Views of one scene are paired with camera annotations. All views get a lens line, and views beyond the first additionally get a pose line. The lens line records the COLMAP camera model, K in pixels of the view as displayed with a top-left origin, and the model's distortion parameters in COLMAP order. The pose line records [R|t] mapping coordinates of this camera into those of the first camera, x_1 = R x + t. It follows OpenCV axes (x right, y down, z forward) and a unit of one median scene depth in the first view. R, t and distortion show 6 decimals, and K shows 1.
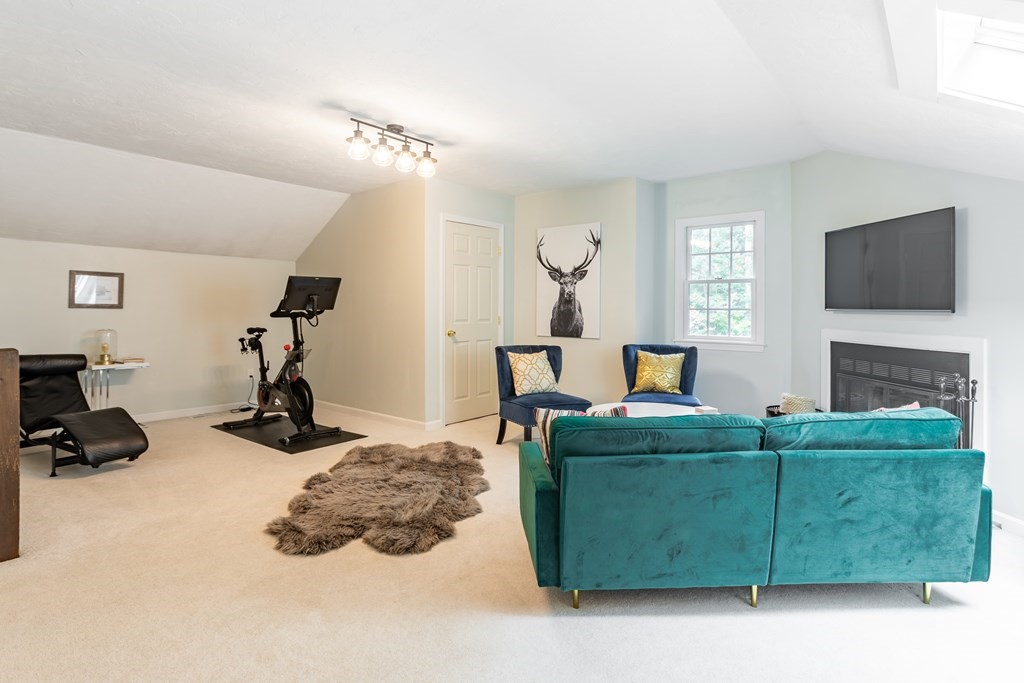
lens RADIAL K [[519.4, 0, 506.6], [0, 519.4, 325.2], [0, 0, 1]] dist [-0.004744, -0.000453]
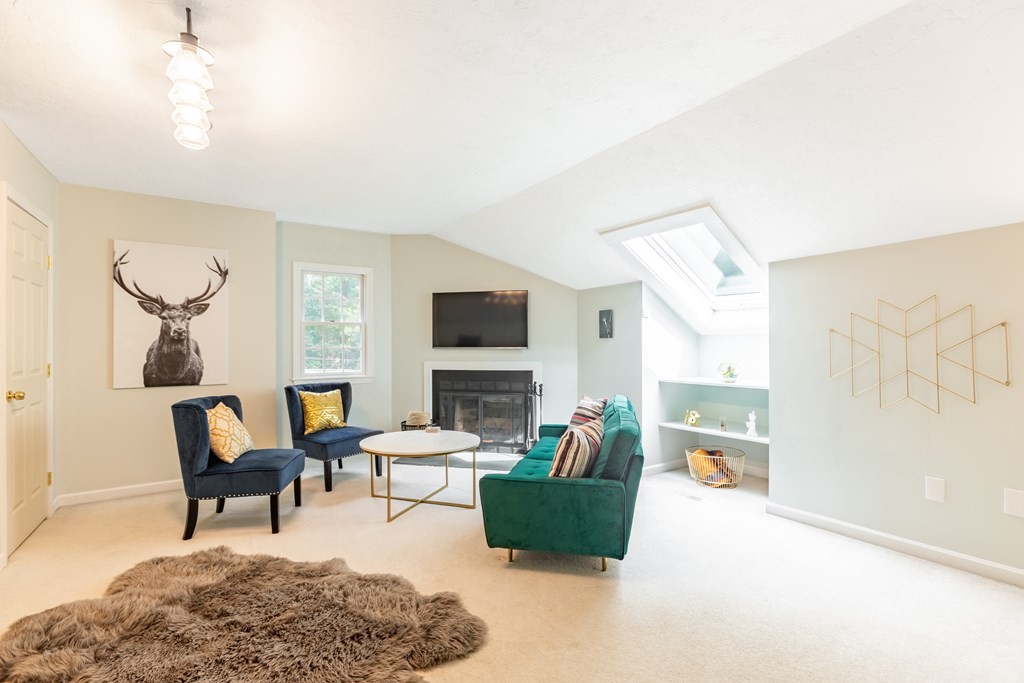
lens RADIAL K [[477.8, 0, 495.1], [0, 477.8, 340.7], [0, 0, 1]] dist [-0.002086, 0.000271]
pose [[0.324452, 0.002312, 0.945899, -0.417771], [0.038346, 0.999143, -0.015595, -0.016406], [-0.945125, 0.041332, 0.324085, 0.308965]]
